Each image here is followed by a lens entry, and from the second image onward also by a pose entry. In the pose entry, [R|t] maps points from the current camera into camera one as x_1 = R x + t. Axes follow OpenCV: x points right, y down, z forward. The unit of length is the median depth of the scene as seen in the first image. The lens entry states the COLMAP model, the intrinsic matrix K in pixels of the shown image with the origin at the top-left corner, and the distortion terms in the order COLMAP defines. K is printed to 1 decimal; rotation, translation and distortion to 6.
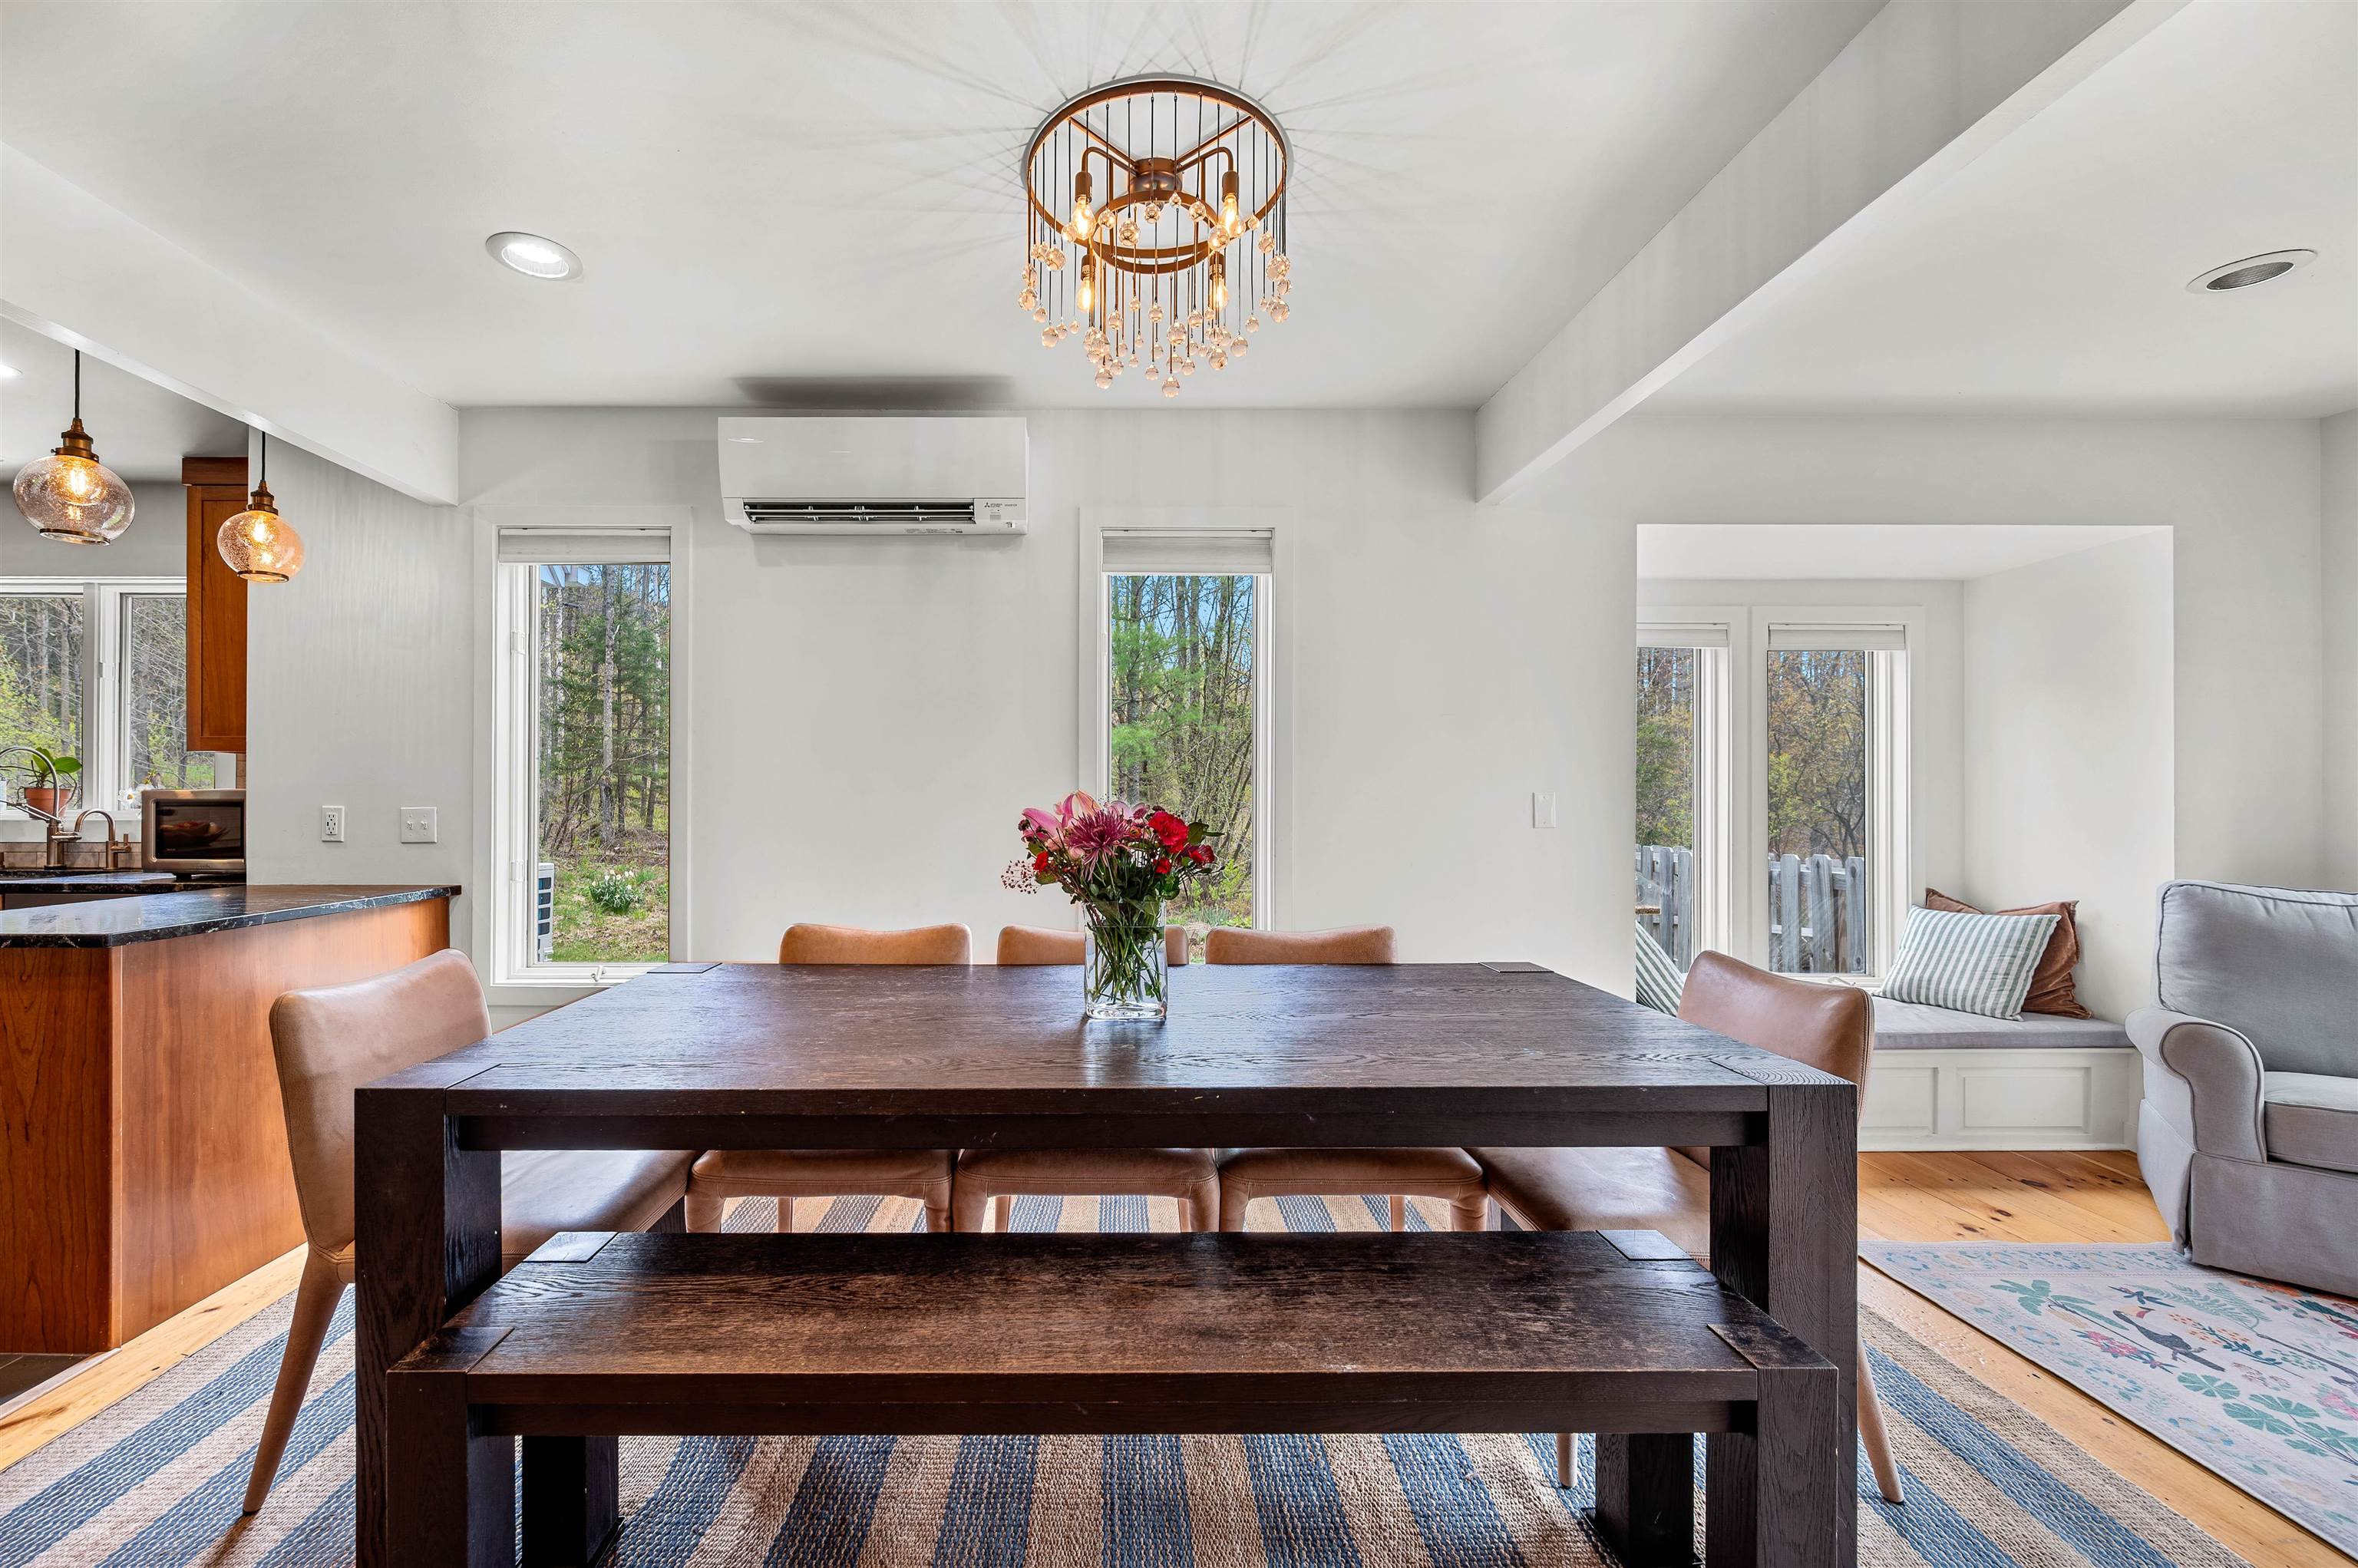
lens RADIAL K [[952.6, 0, 1092.9], [0, 952.6, 785.1], [0, 0, 1]] dist [-0.003040, 0.000611]
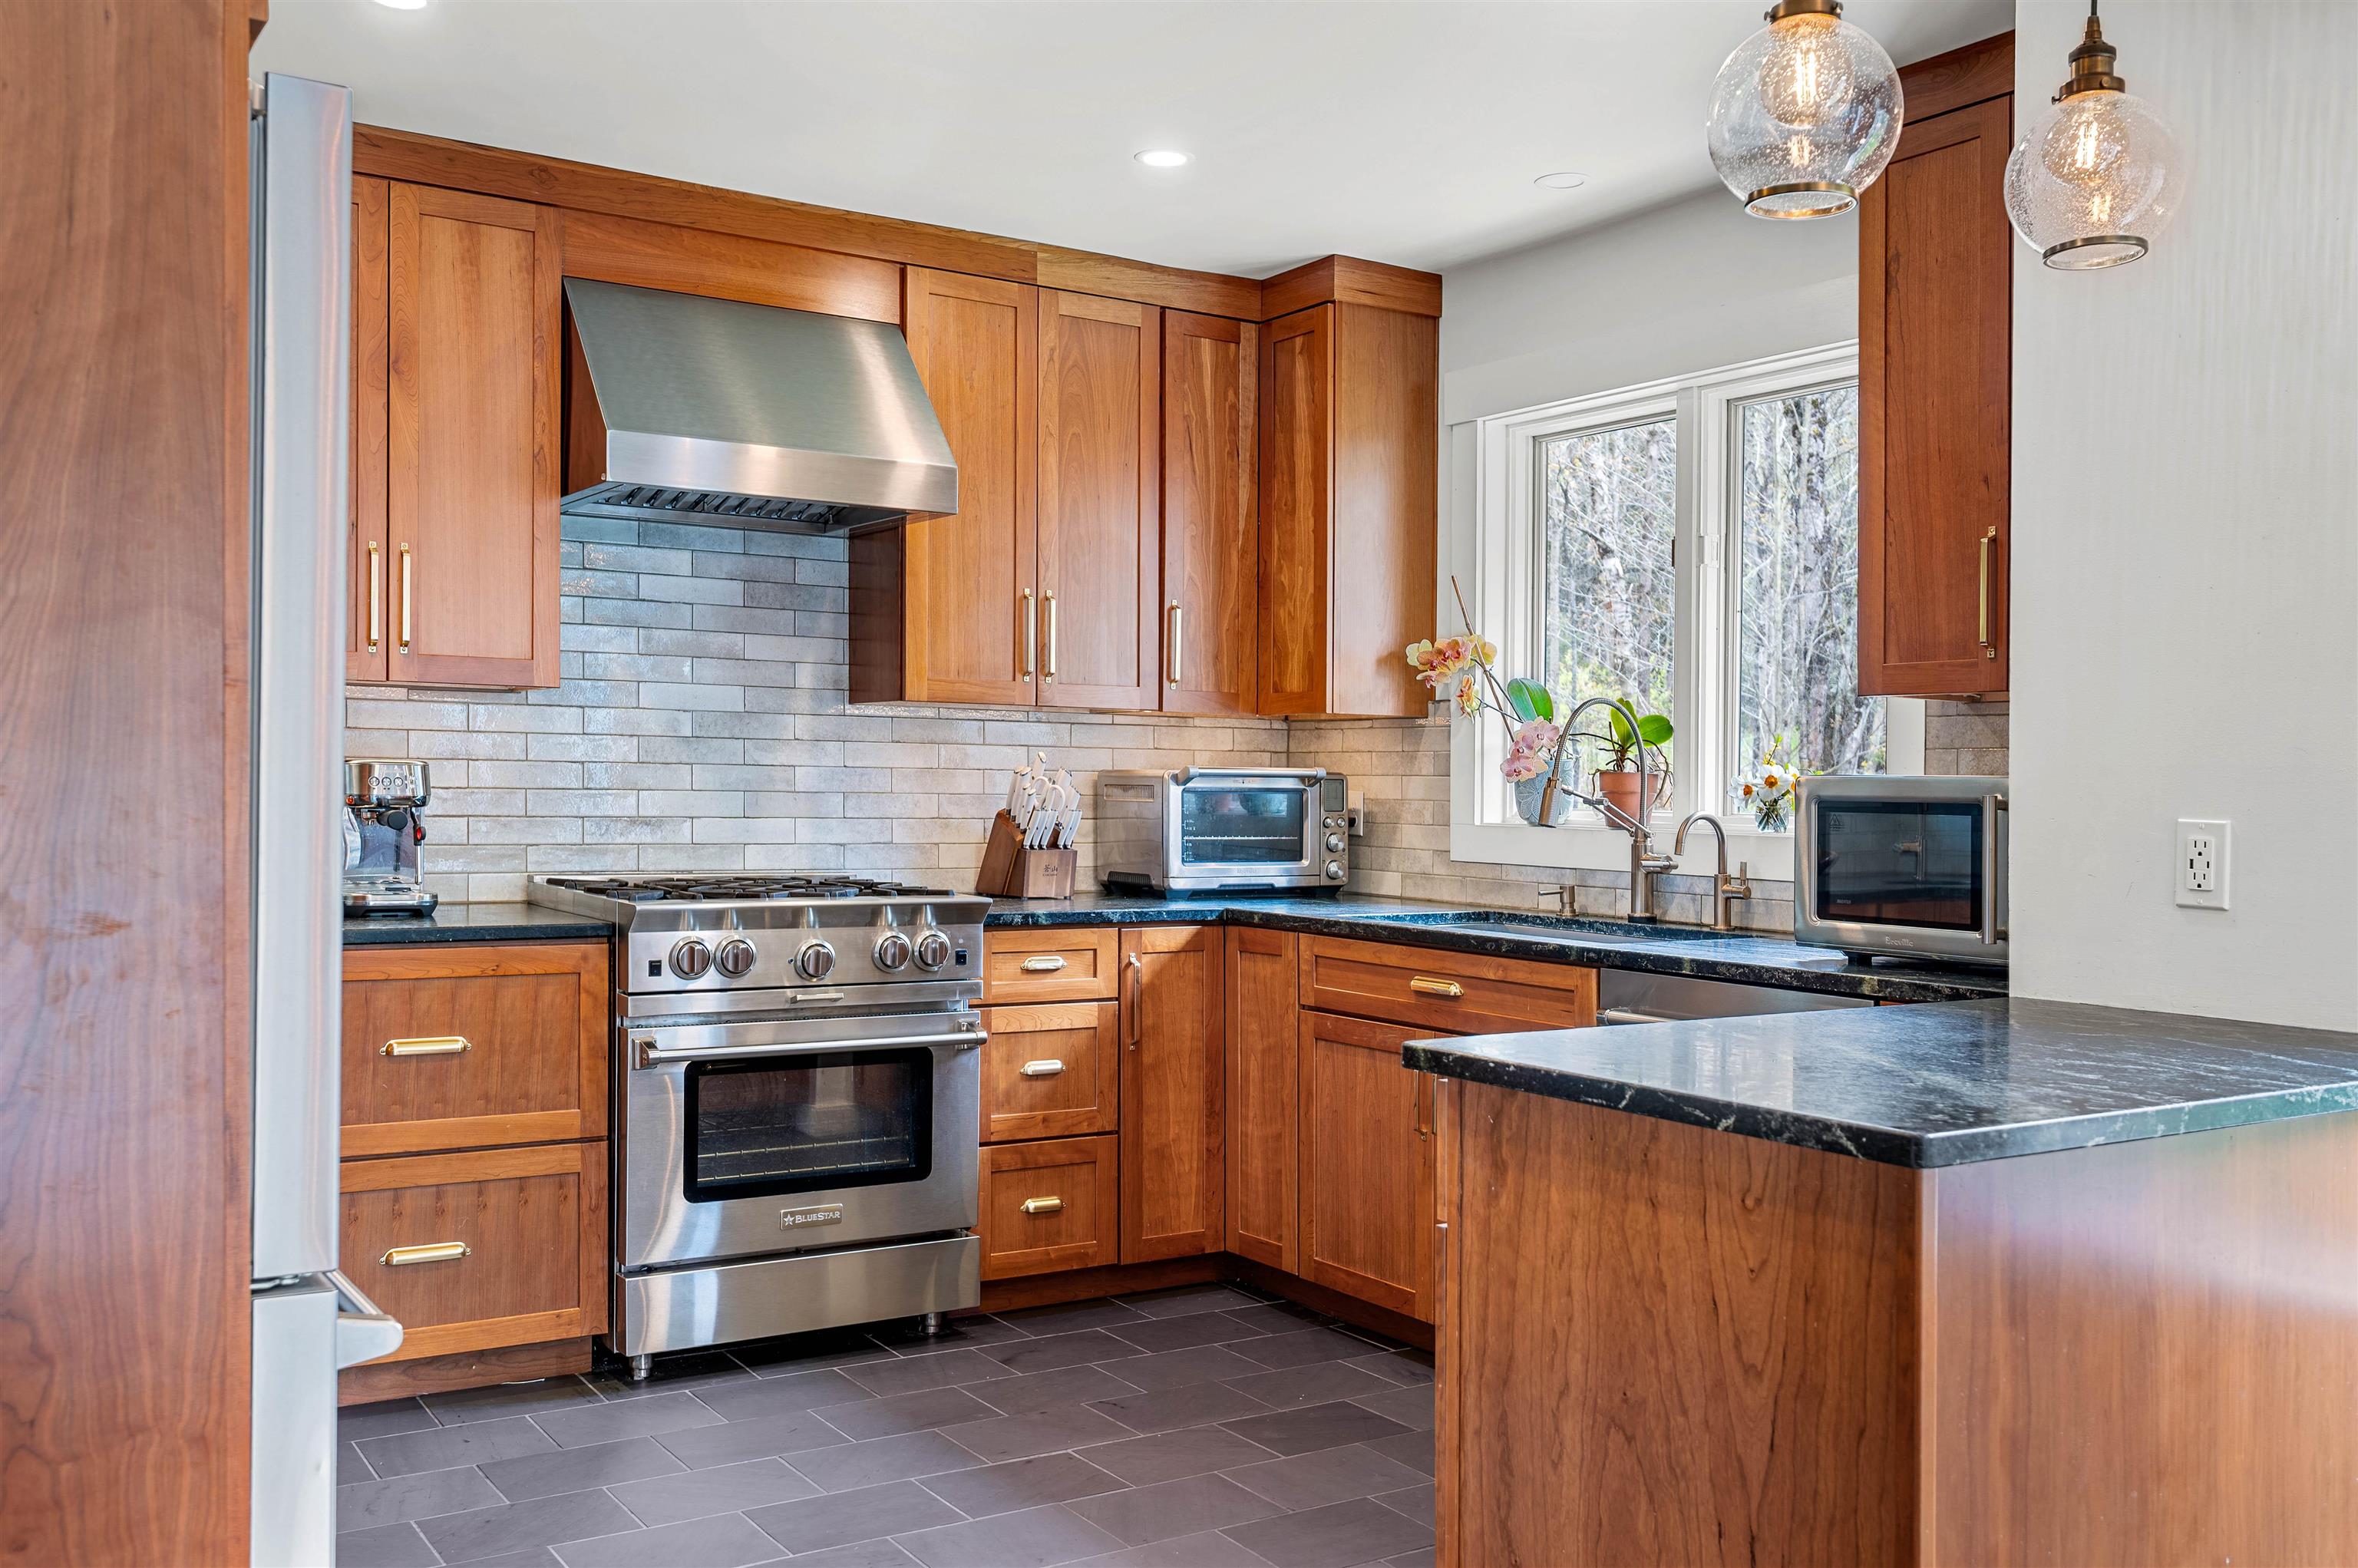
lens RADIAL K [[2053.2, 0, 1178.4], [0, 2053.2, 784.4], [0, 0, 1]] dist [-0.002579, 0.000189]
pose [[0.542471, 0.006946, -0.840046, -0.311776], [-0.001870, 0.999973, 0.007061, 0.002602], [0.840072, -0.002260, 0.542470, 0.174849]]
